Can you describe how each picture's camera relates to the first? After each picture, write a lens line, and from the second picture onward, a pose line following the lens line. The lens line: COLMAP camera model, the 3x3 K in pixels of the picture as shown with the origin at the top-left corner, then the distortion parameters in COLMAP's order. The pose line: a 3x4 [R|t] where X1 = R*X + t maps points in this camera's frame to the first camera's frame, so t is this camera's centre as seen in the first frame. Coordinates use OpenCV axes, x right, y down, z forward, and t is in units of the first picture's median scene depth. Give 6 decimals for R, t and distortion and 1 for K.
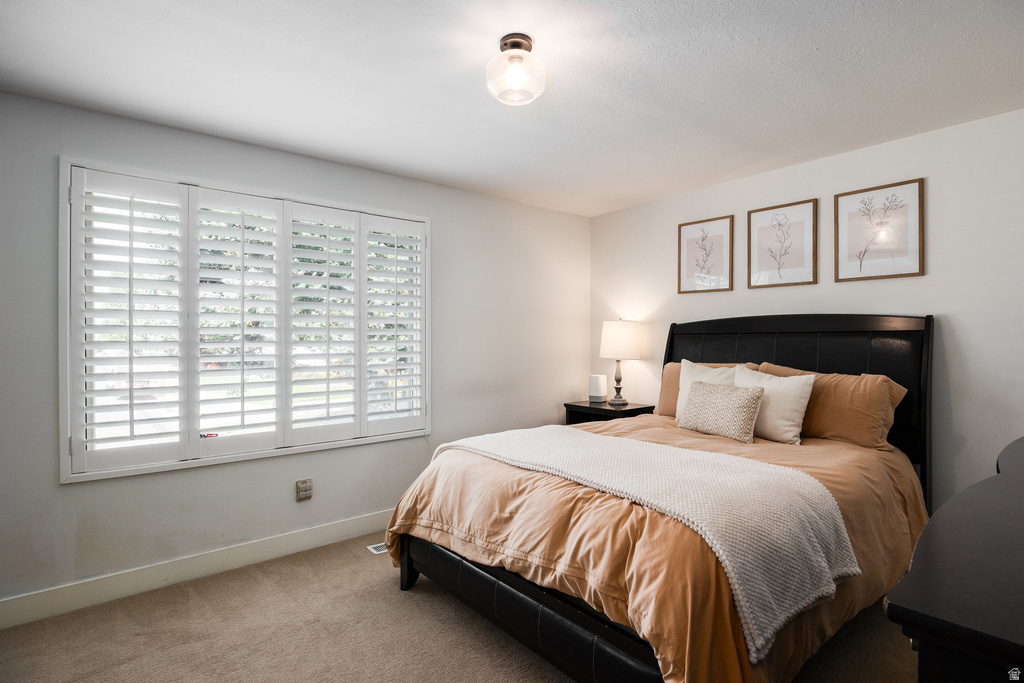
lens RADIAL K [[503.0, 0, 497.9], [0, 503.0, 341.7], [0, 0, 1]] dist [-0.012888, 0.000290]
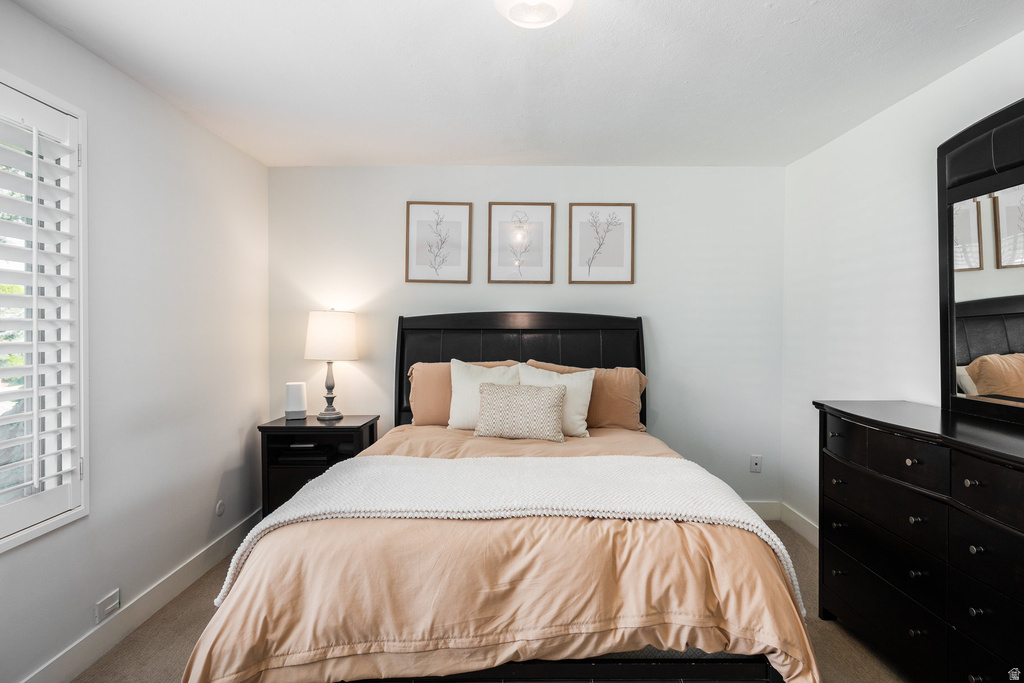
lens RADIAL K [[591.1, 0, 498.3], [0, 591.1, 339.2], [0, 0, 1]] dist [0.005281, 0.001665]
pose [[0.627315, -0.010724, 0.778691, -0.520157], [-0.001796, 0.999883, 0.015217, -0.021293], [-0.778763, -0.010944, 0.627223, 0.380368]]
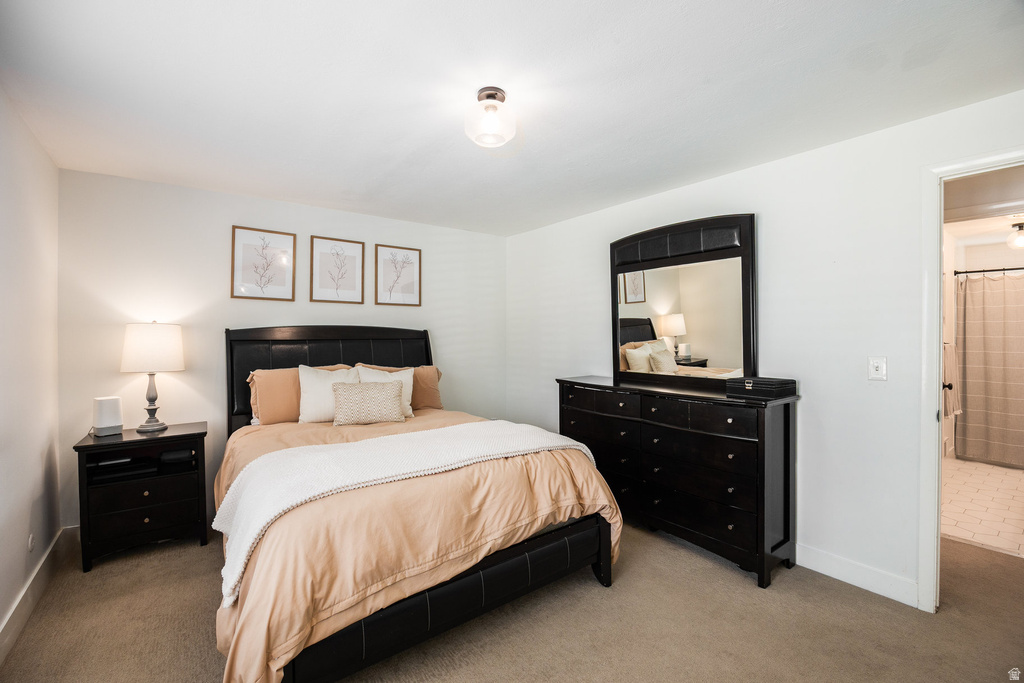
lens RADIAL K [[463.2, 0, 510.9], [0, 463.2, 337.3], [0, 0, 1]] dist [-0.012045, 0.000013]
pose [[0.014556, 0.001827, 0.999892, -0.791591], [0.008537, 0.999962, -0.001952, -0.023390], [-0.999858, 0.008565, 0.014540, 0.725442]]
